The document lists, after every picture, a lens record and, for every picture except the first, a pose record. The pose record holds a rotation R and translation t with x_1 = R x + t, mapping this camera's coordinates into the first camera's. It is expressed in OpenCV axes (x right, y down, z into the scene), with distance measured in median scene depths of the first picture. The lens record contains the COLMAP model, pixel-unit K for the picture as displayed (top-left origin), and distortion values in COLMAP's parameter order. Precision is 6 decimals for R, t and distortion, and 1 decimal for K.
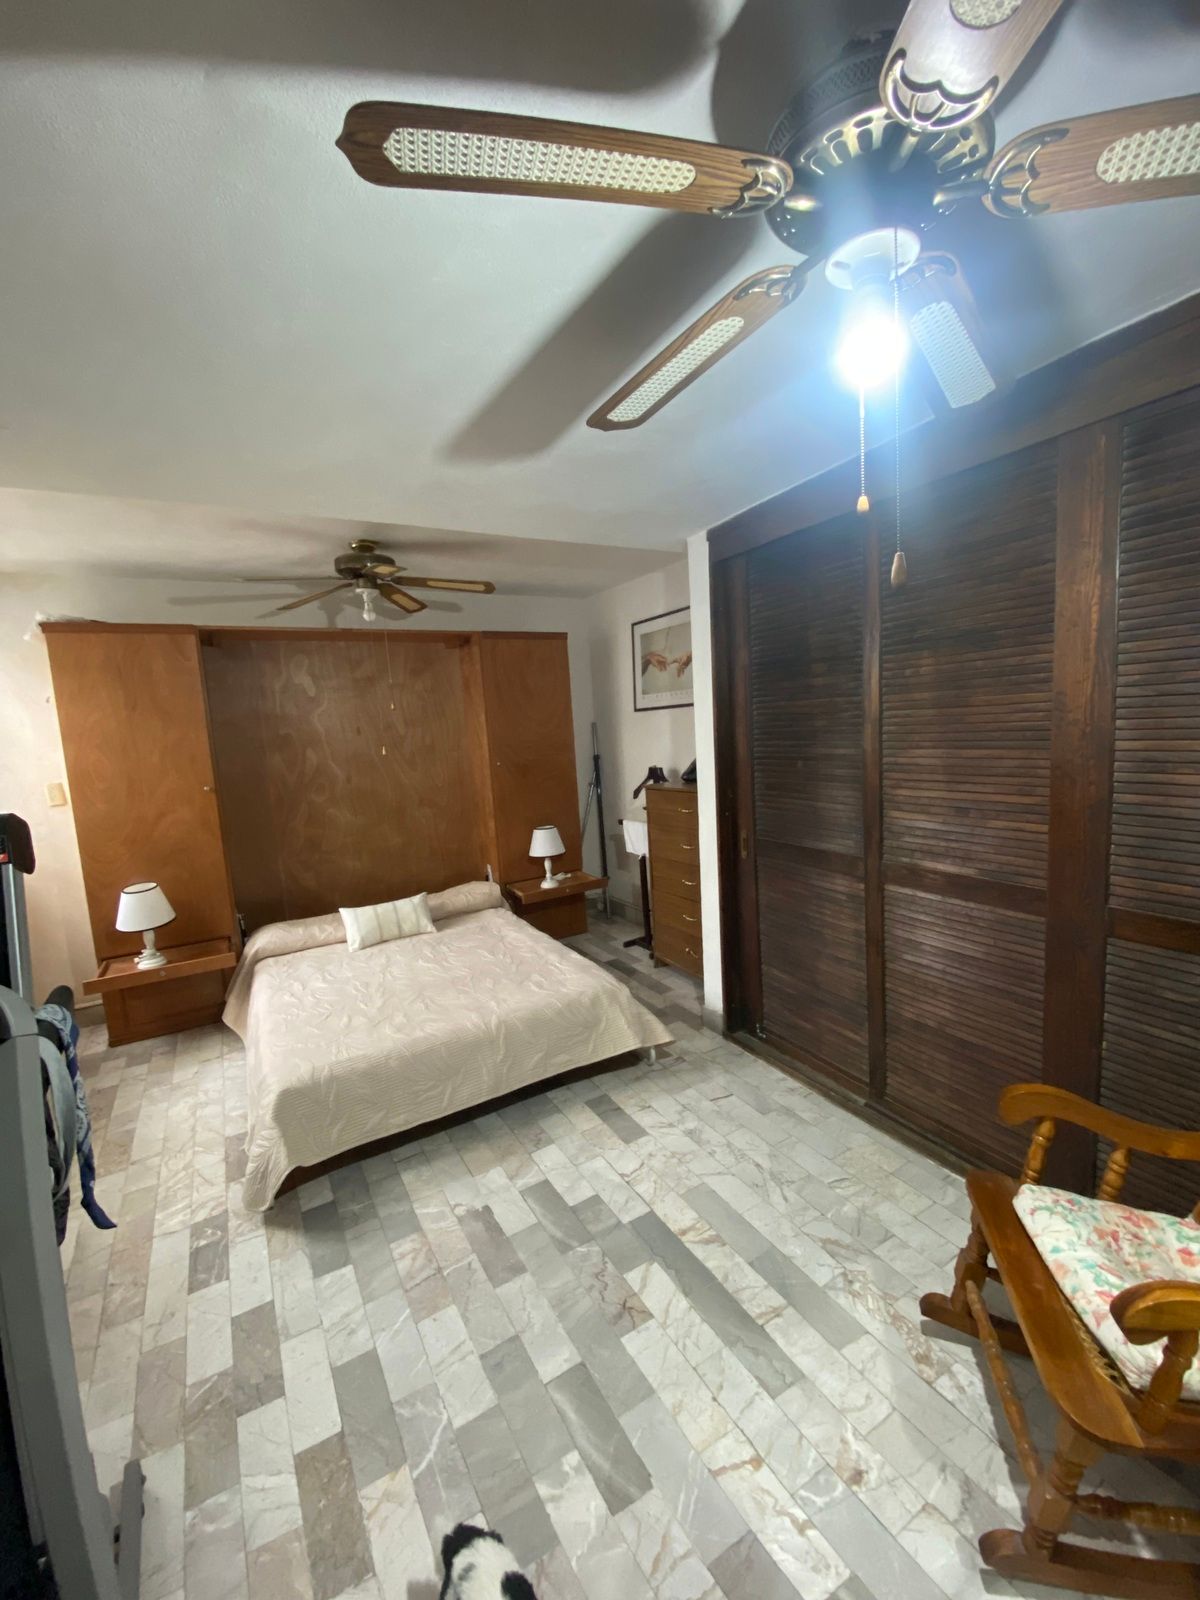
lens RADIAL K [[651.6, 0, 602.8], [0, 651.6, 804.0], [0, 0, 1]] dist [0.032090, -0.023715]
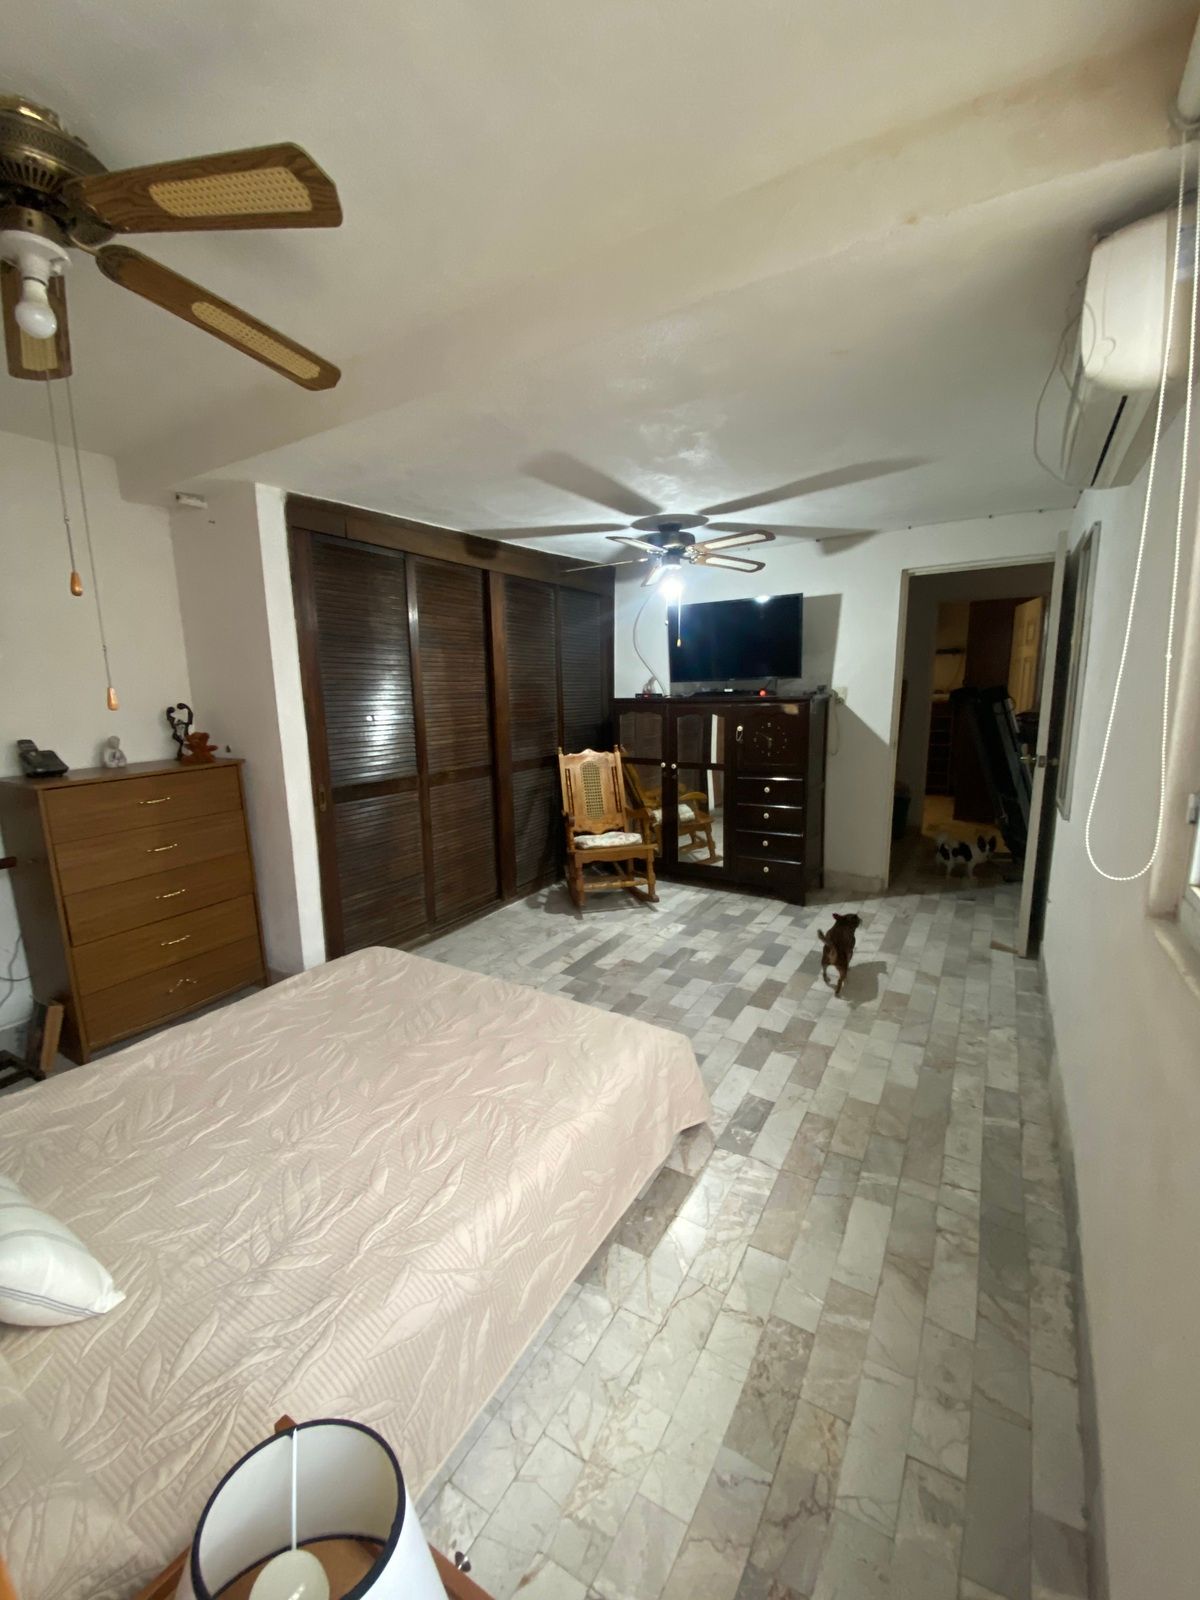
lens RADIAL K [[651.6, 0, 602.8], [0, 651.6, 804.0], [0, 0, 1]] dist [0.032090, -0.023715]
pose [[-0.483147, -0.081601, 0.871728, -1.544063], [0.163766, 0.969653, 0.181533, -0.078427], [-0.860087, 0.230467, -0.455122, 1.756790]]
